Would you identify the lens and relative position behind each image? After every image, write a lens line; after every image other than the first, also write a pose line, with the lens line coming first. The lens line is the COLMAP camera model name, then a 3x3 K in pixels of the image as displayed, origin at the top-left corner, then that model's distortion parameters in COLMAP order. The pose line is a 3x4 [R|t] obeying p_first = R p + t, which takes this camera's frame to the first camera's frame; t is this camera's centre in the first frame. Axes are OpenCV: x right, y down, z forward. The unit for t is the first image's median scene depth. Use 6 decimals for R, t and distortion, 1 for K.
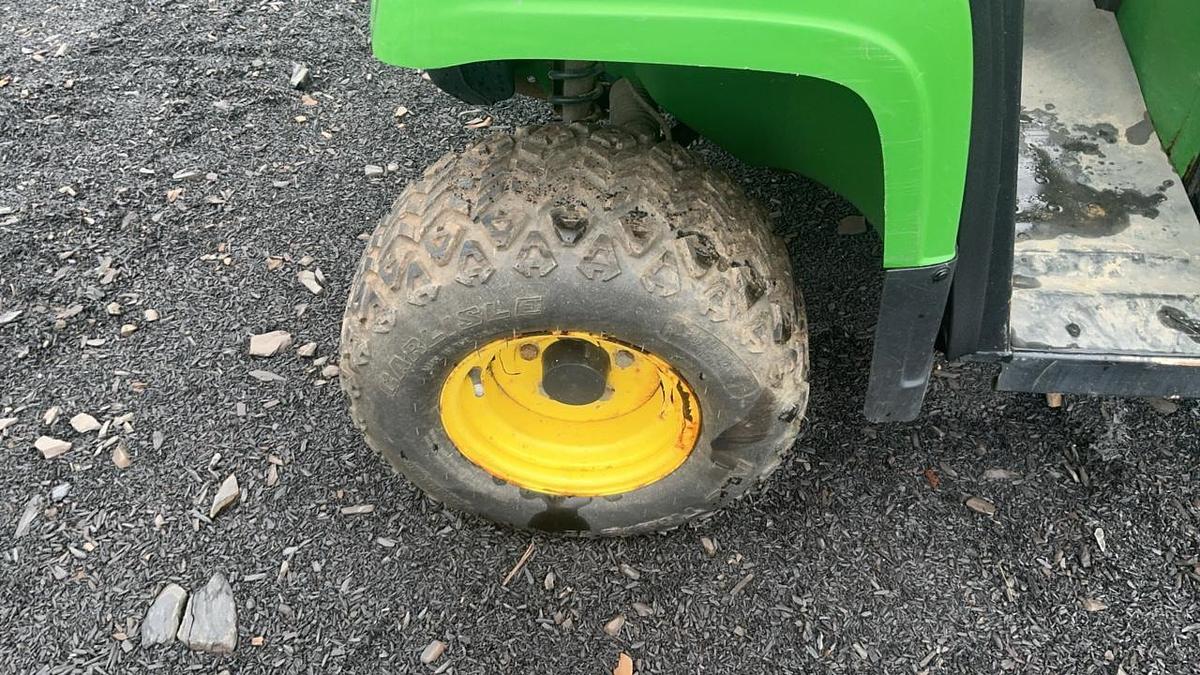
lens RADIAL K [[951.3, 0, 593.4], [0, 951.3, 341.1], [0, 0, 1]] dist [0.087691, -0.160804]
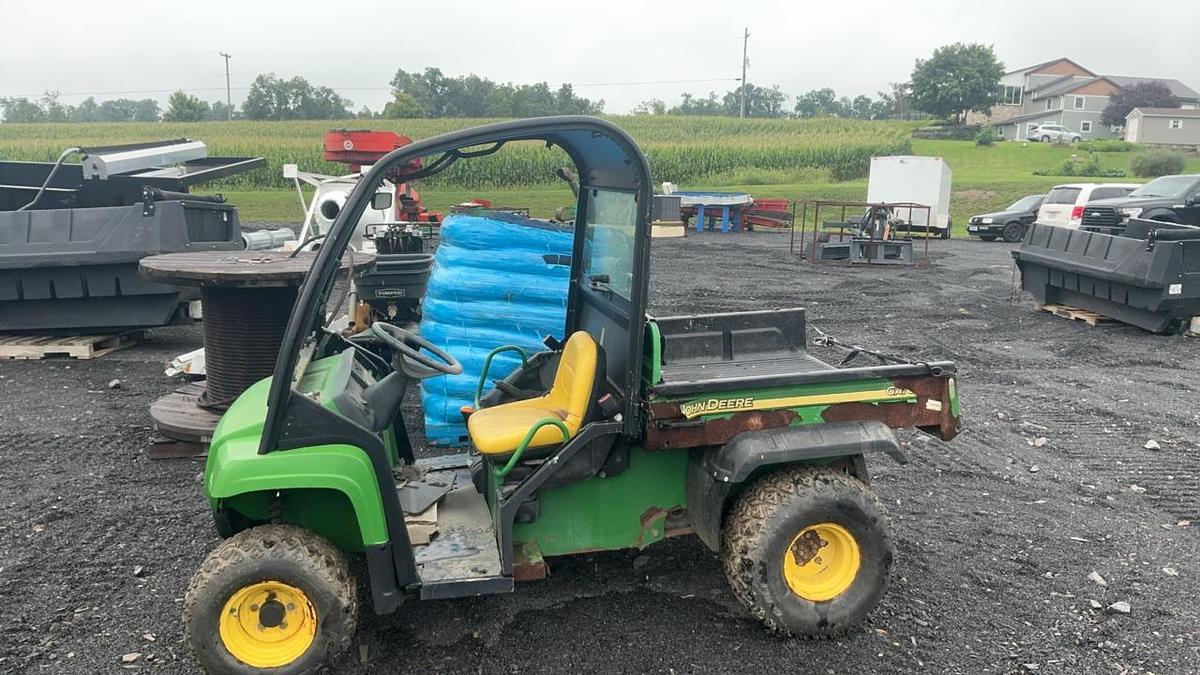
lens RADIAL K [[951.3, 0, 601.8], [0, 951.3, 338.0], [0, 0, 1]] dist [0.087691, -0.160804]
pose [[0.964784, -0.015898, 0.262562, 0.193049], [0.168854, 0.802797, -0.571844, 1.204005], [-0.201693, 0.596040, 0.777210, -1.929359]]
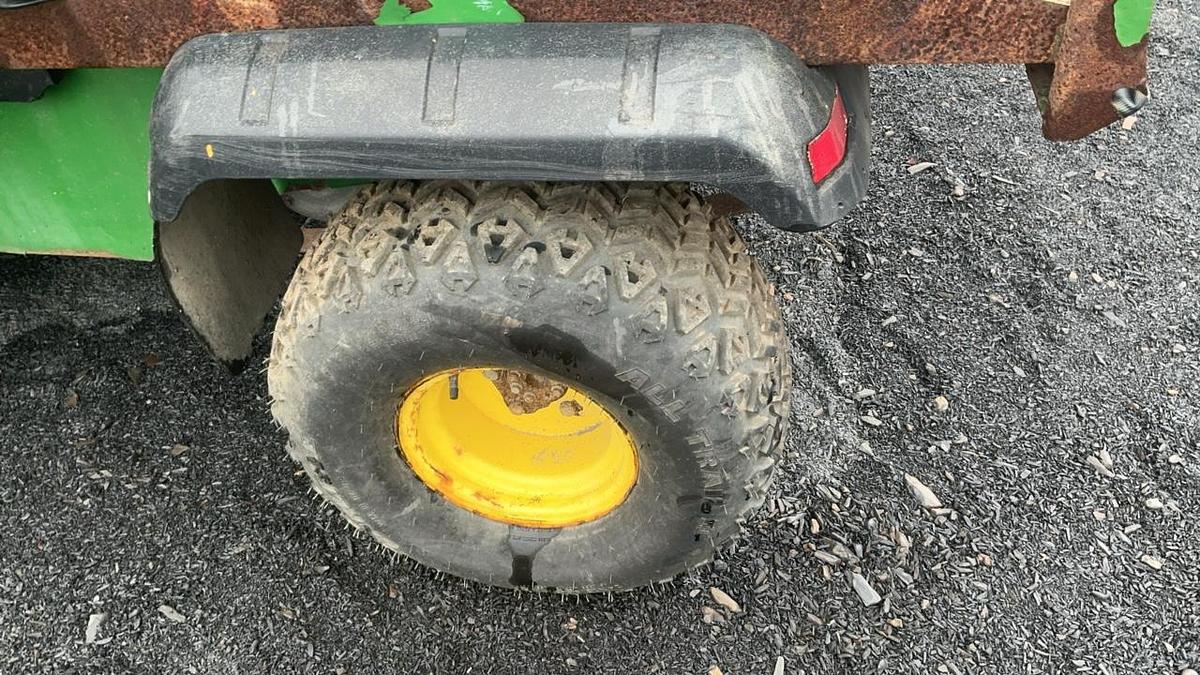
lens RADIAL K [[951.3, 0, 596.1], [0, 951.3, 339.2], [0, 0, 1]] dist [0.087691, -0.160804]
pose [[0.993836, 0.052968, -0.097388, 1.927987], [-0.056562, 0.997802, -0.034522, -0.003494], [0.095345, 0.039818, 0.994648, -0.173658]]
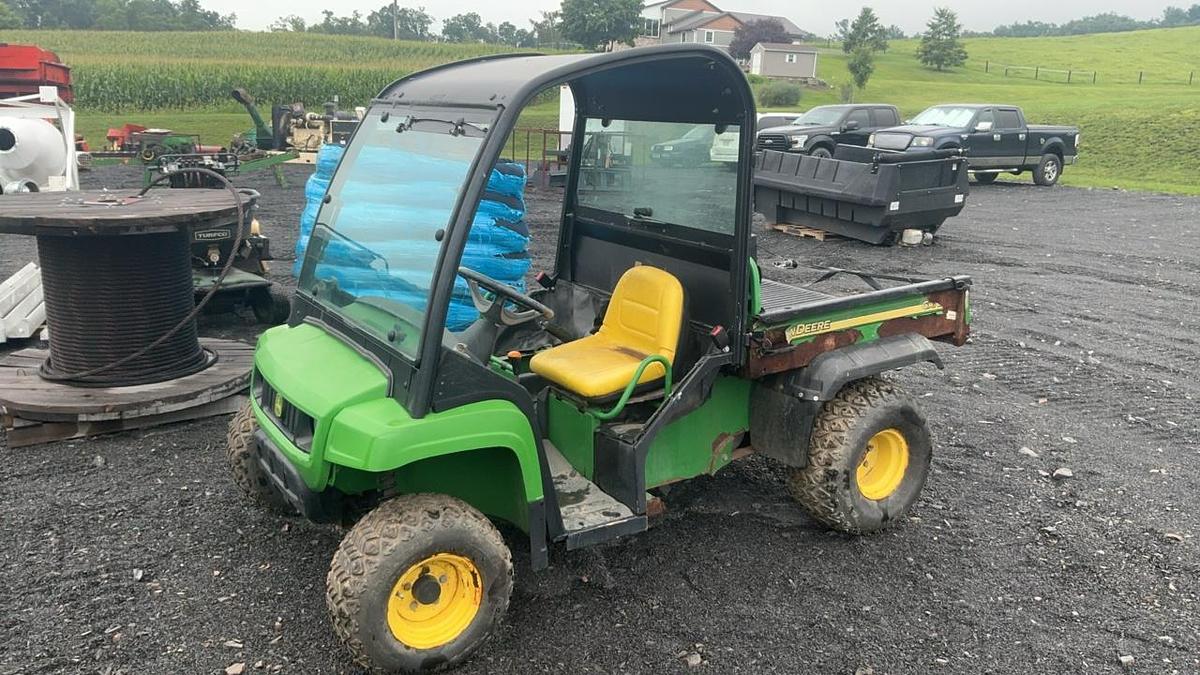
lens RADIAL K [[951.3, 0, 604.9], [0, 951.3, 339.2], [0, 0, 1]] dist [0.087691, -0.160804]
pose [[0.810860, -0.105457, 0.575660, -1.084779], [0.397430, 0.821264, -0.409359, 0.753099], [-0.429599, 0.560717, 0.707842, -1.452044]]
